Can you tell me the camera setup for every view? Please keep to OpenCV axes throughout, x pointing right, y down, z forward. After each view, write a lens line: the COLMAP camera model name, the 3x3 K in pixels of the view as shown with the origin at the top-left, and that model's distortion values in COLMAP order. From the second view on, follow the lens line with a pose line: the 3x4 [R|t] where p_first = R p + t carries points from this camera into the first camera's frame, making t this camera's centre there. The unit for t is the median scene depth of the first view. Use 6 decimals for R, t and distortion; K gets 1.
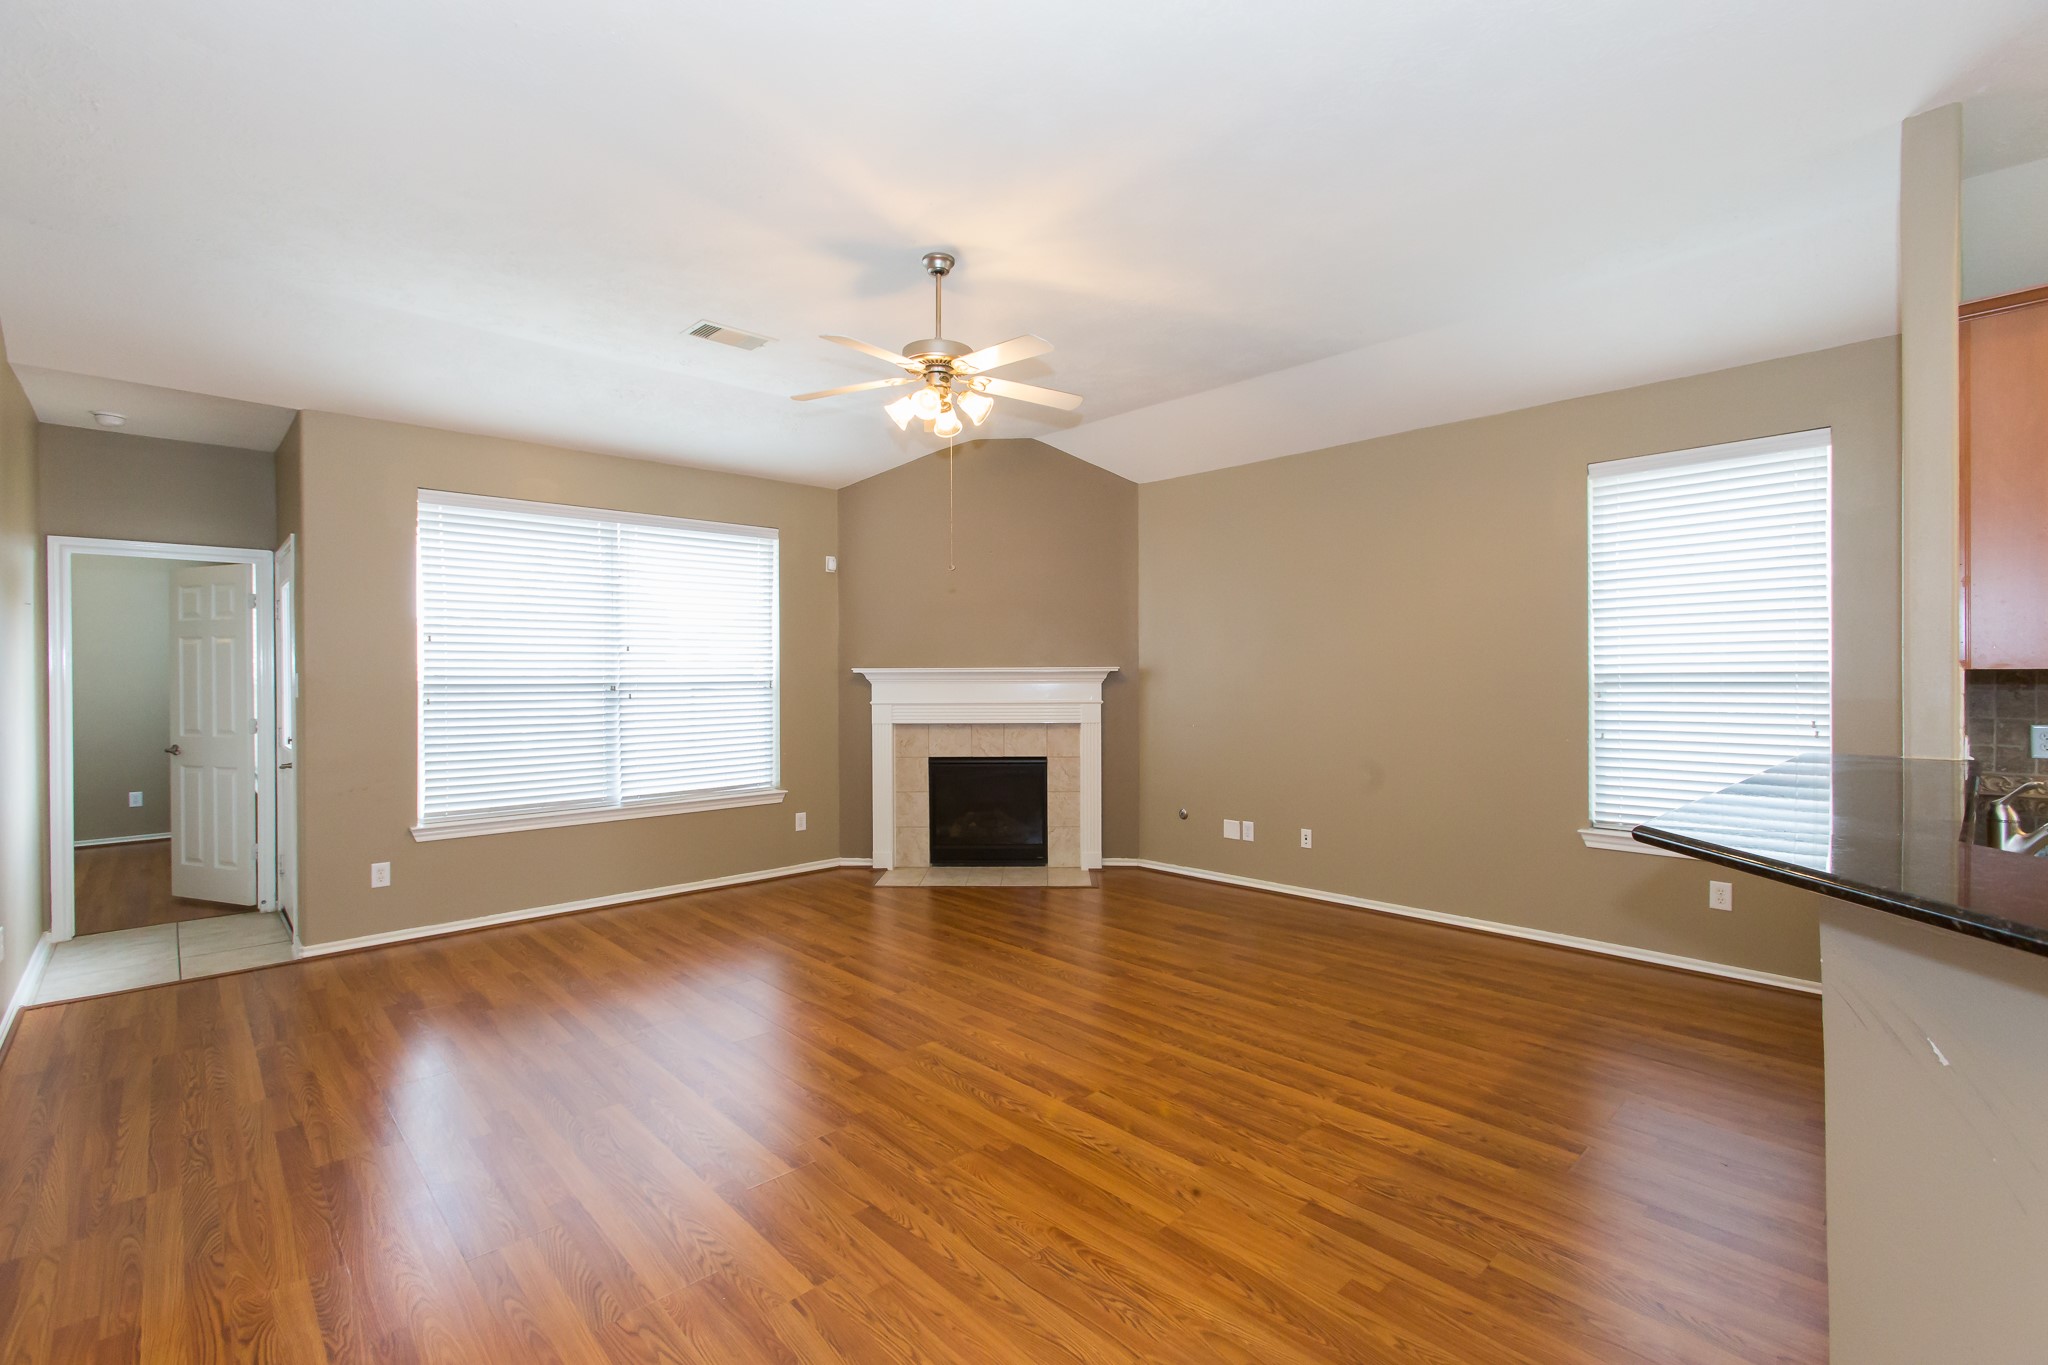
lens RADIAL K [[920.5, 0, 1024.0], [0, 920.5, 682.5], [0, 0, 1]] dist [0.001349, 0.000218]
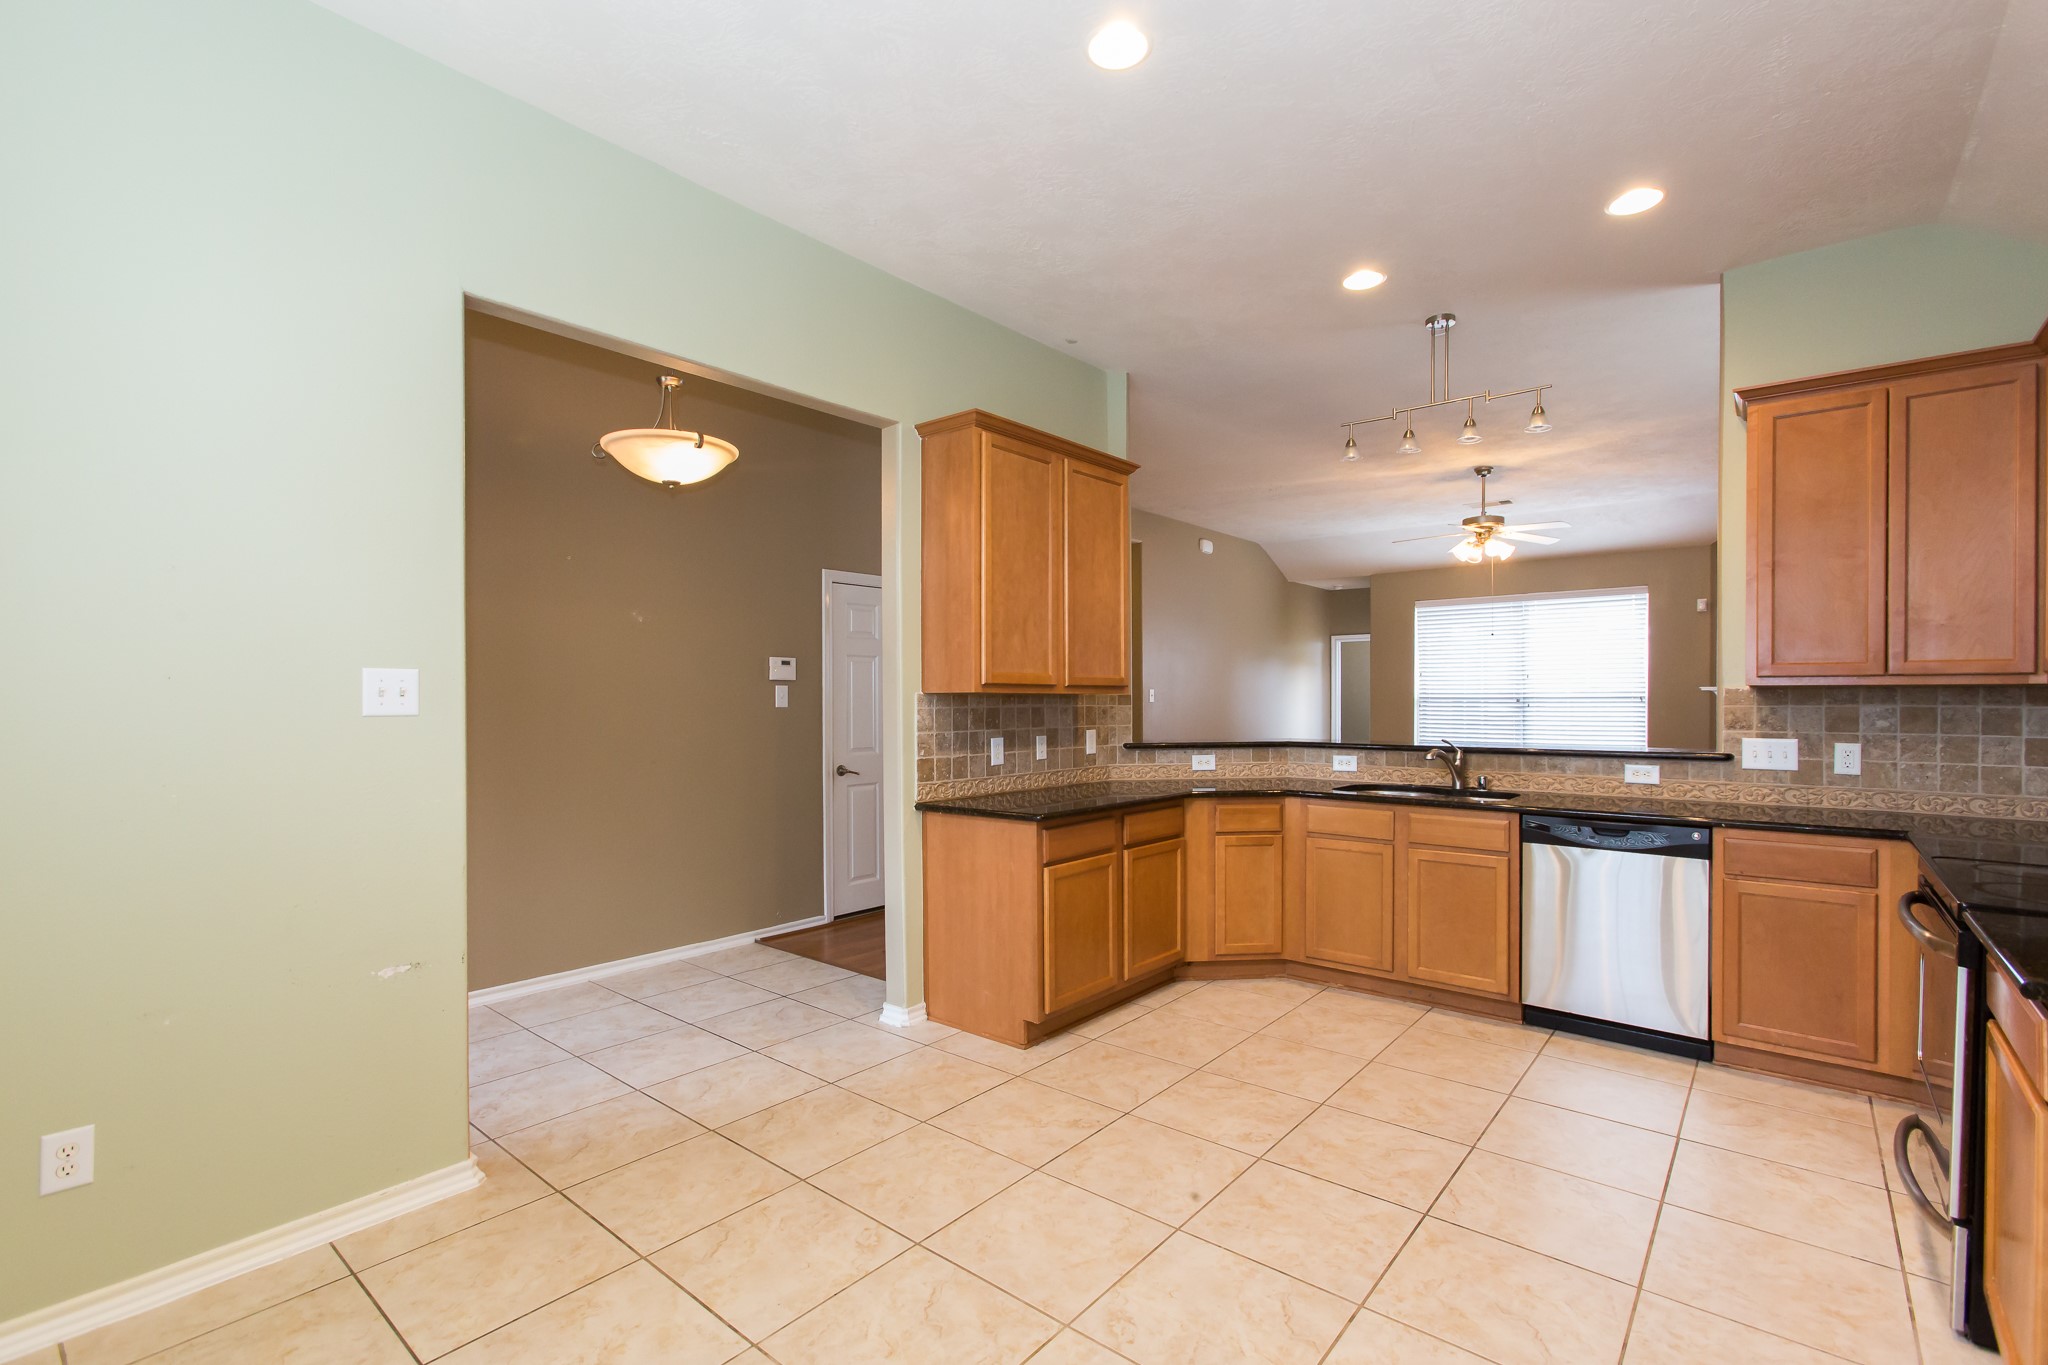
lens RADIAL K [[920.5, 0, 1024.0], [0, 920.5, 682.5], [0, 0, 1]] dist [0.001349, 0.000218]
pose [[0.136680, -0.010132, -0.990563, 1.156422], [0.000602, 0.999948, -0.010145, -0.010218], [0.990615, 0.000790, 0.136679, -0.134985]]
